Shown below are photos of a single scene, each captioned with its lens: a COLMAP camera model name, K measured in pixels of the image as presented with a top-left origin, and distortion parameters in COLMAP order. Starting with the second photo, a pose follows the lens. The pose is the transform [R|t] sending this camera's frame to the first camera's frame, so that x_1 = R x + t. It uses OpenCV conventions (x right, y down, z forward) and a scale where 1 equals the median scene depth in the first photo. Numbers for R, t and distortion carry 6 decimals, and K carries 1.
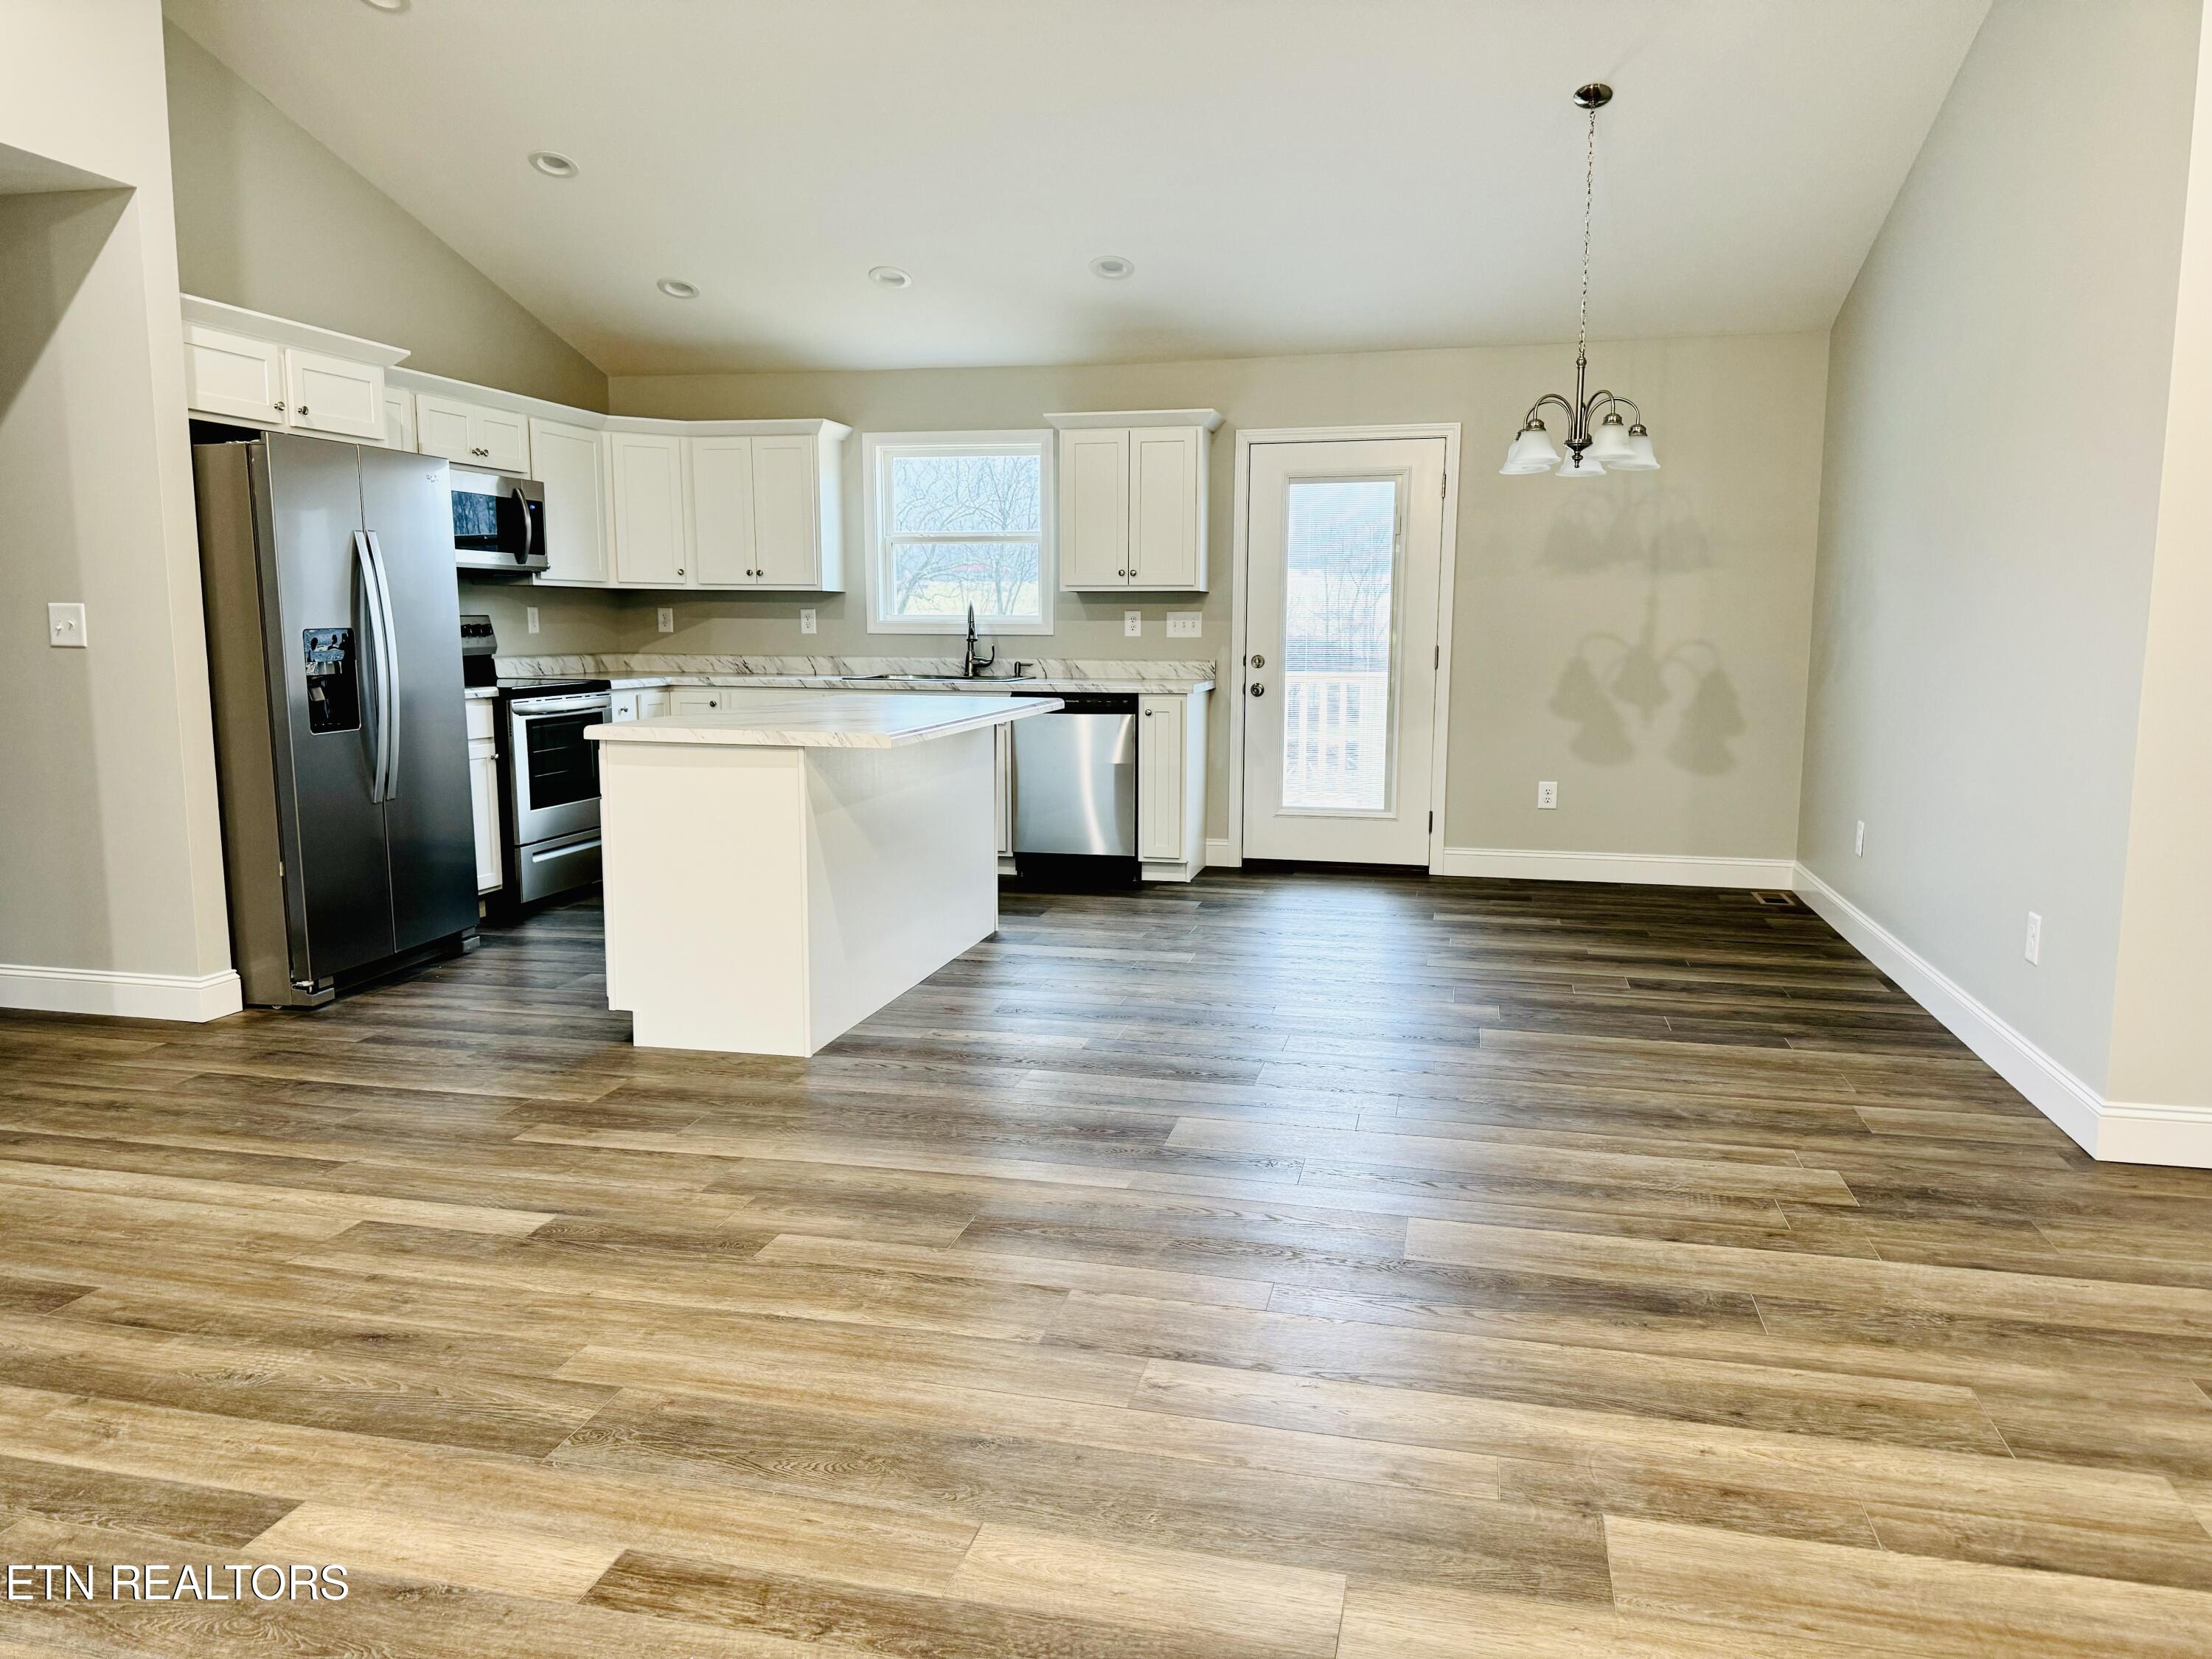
lens RADIAL K [[1570.5, 0, 1103.7], [0, 1570.5, 835.9], [0, 0, 1]] dist [0.070128, -0.086470]
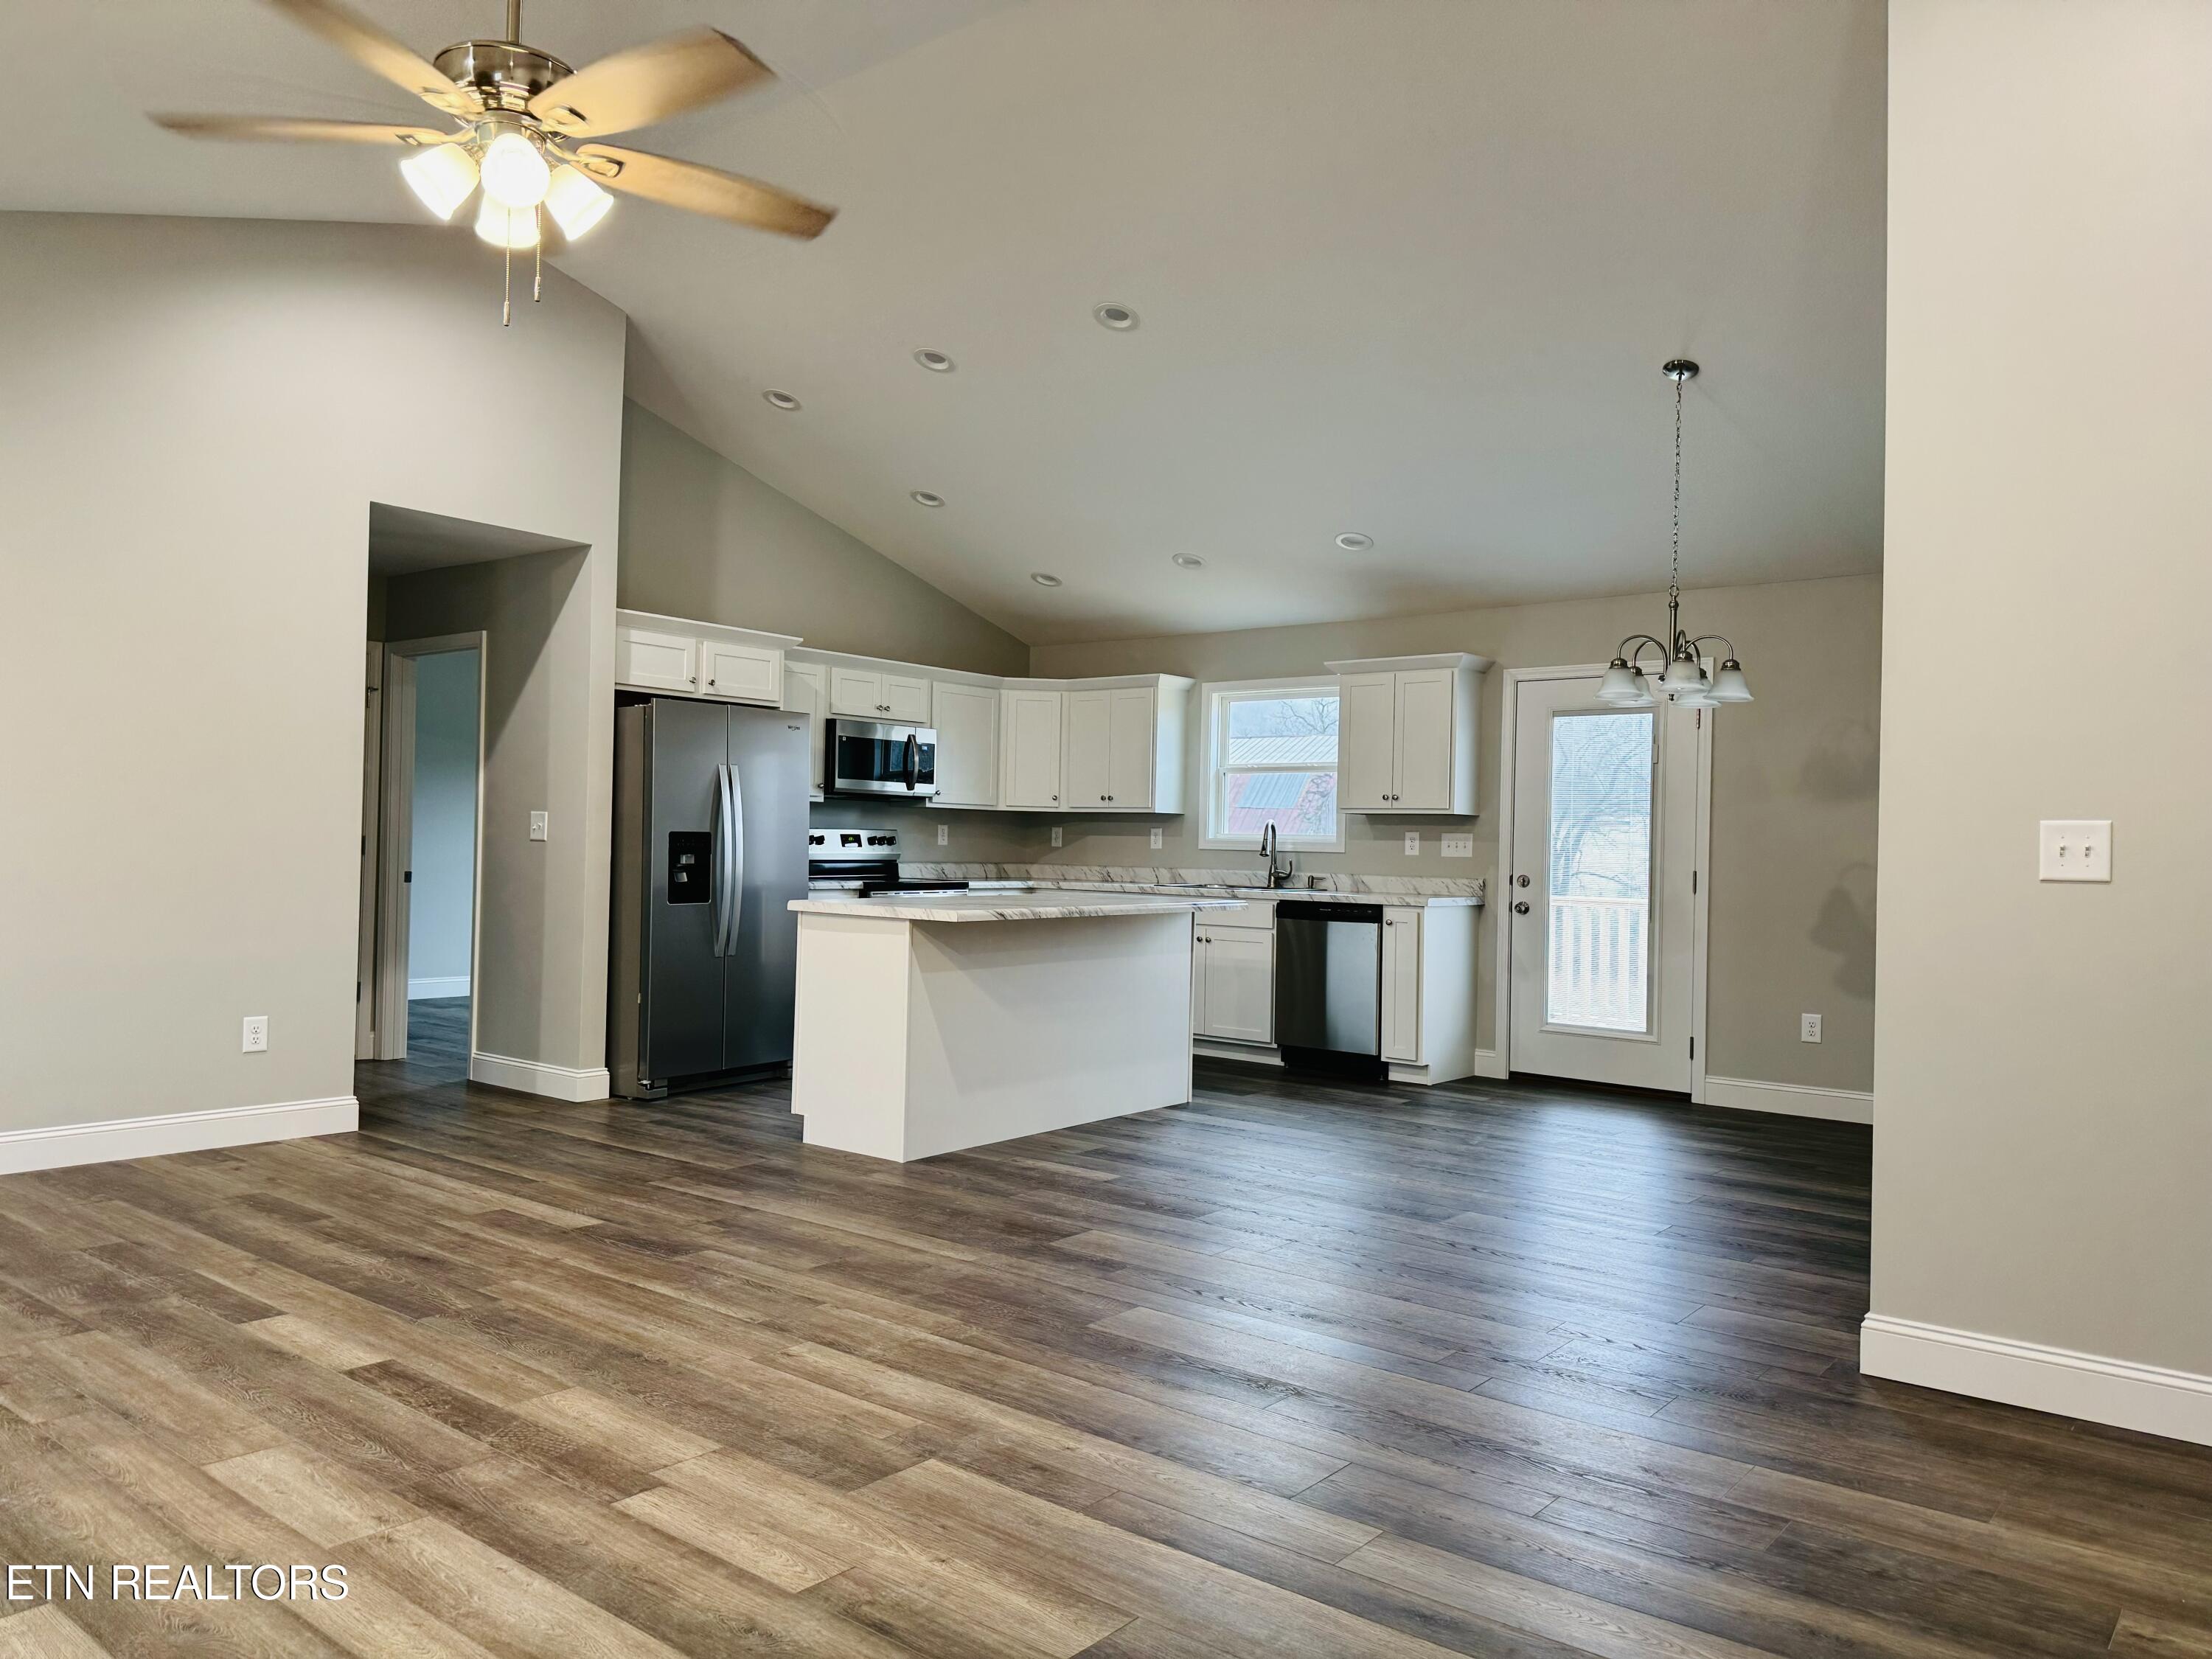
lens RADIAL K [[1570.5, 0, 1092.8], [0, 1570.5, 826.0], [0, 0, 1]] dist [0.070128, -0.086470]
pose [[0.901203, 0.012731, -0.433209, 0.314976], [-0.078885, 0.987690, -0.135079, 0.018963], [0.426157, 0.155907, 0.891114, -0.075417]]
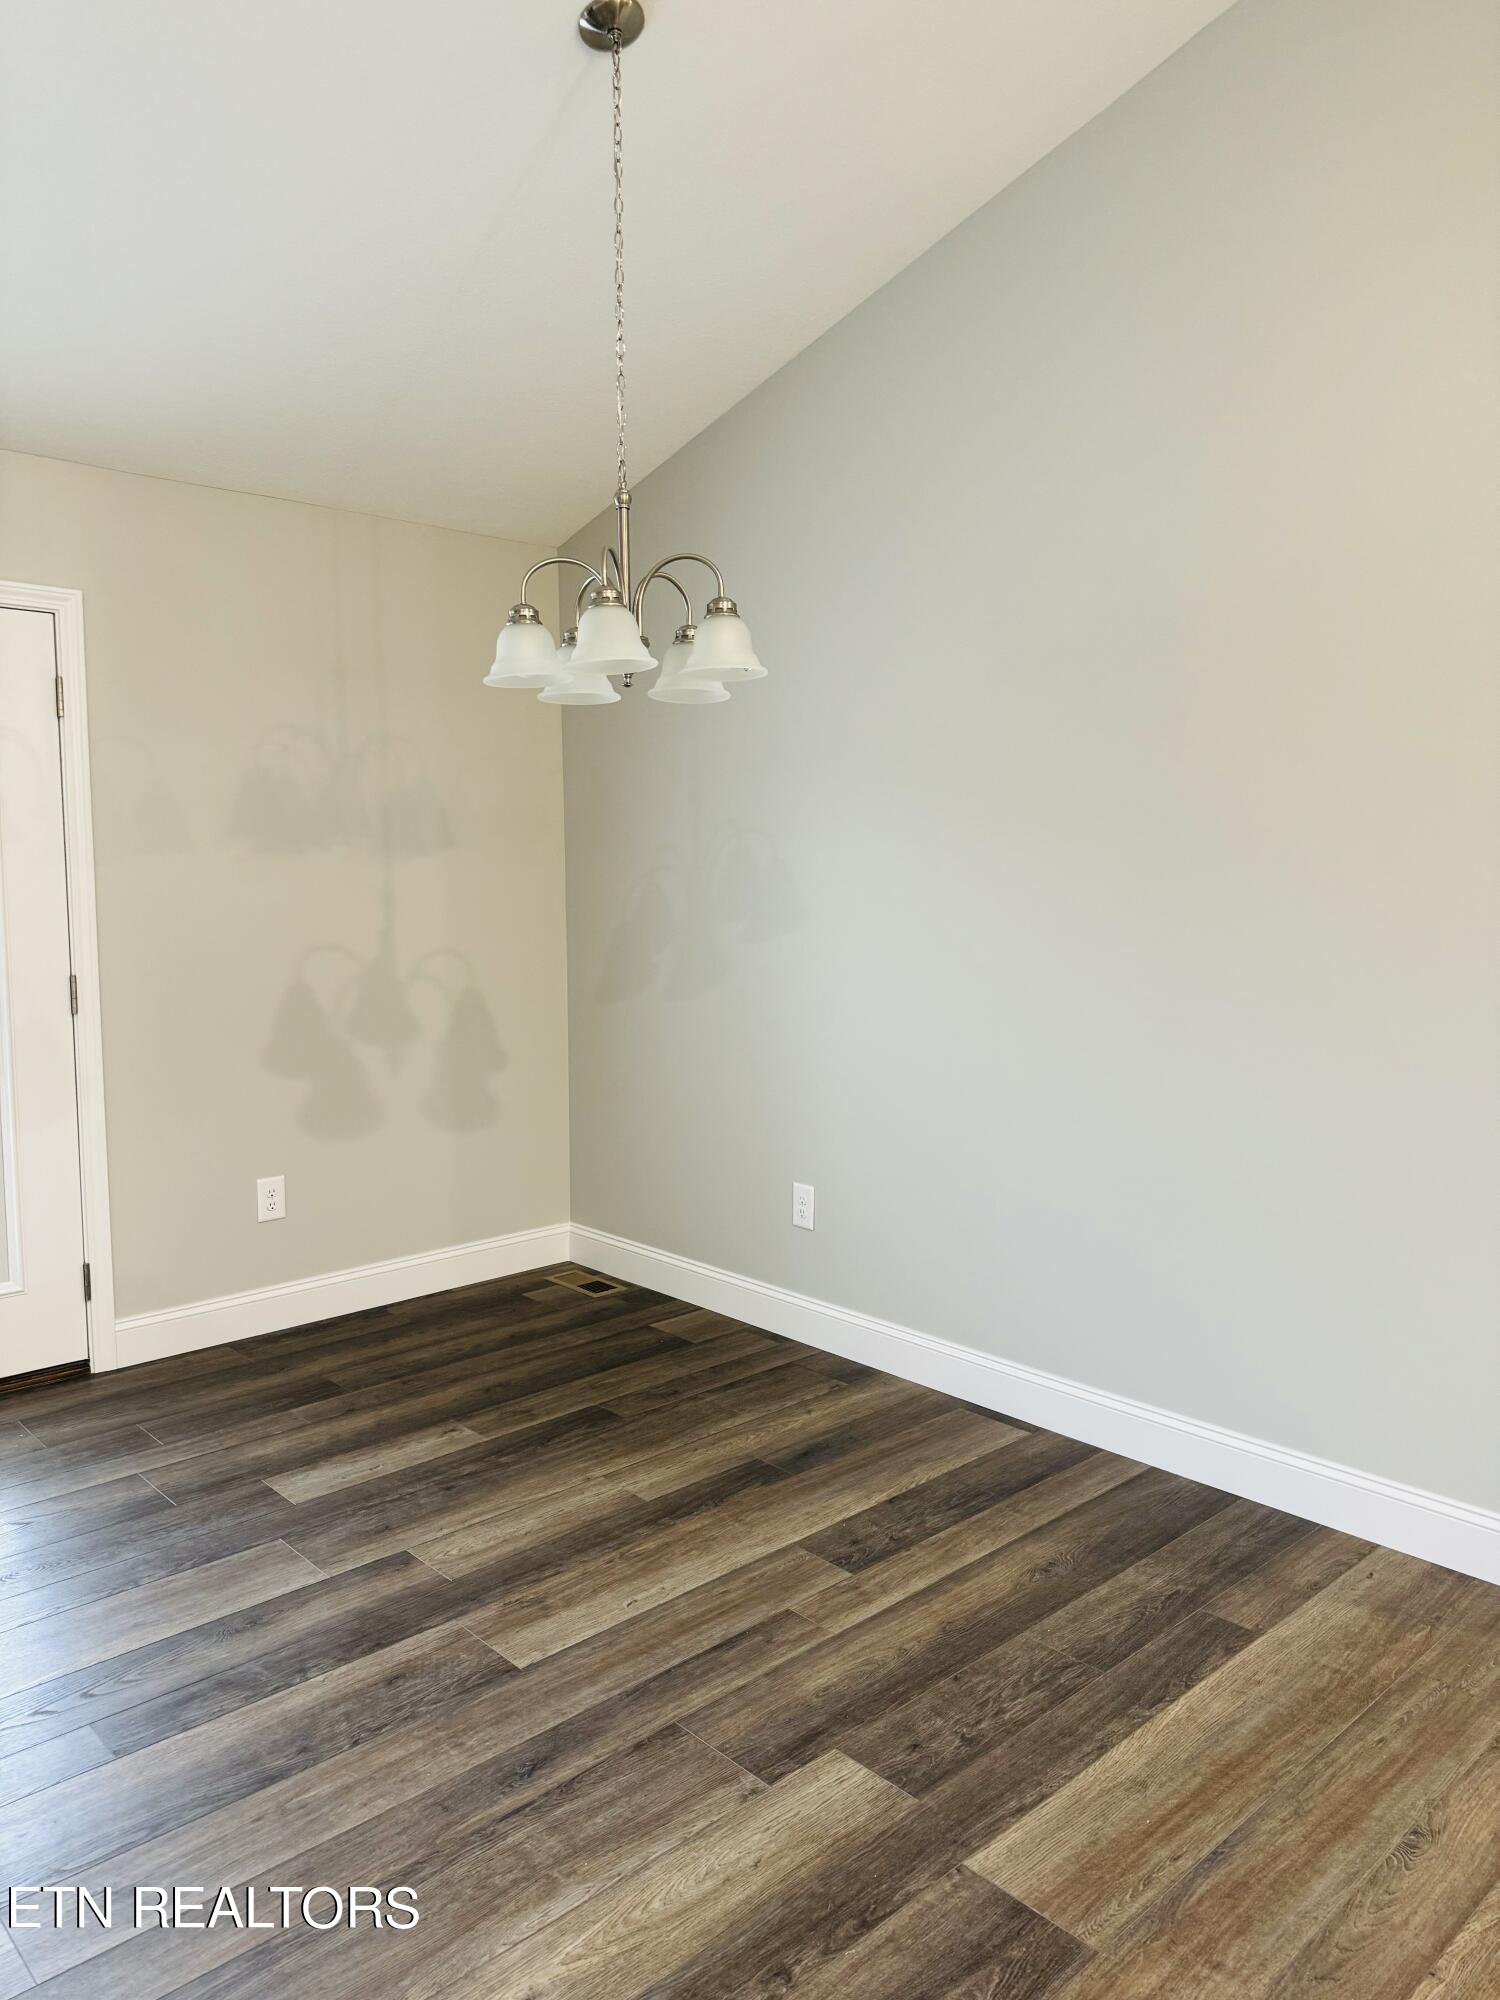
lens RADIAL K [[1420.0, 0, 759.0], [0, 1420.0, 1018.6], [0, 0, 1]] dist [0.070128, -0.086470]
pose [[0.557939, -0.093952, 0.824547, -0.079910], [0.119145, 0.992346, 0.032451, -0.096084], [-0.821285, 0.080135, 0.564862, 0.523468]]
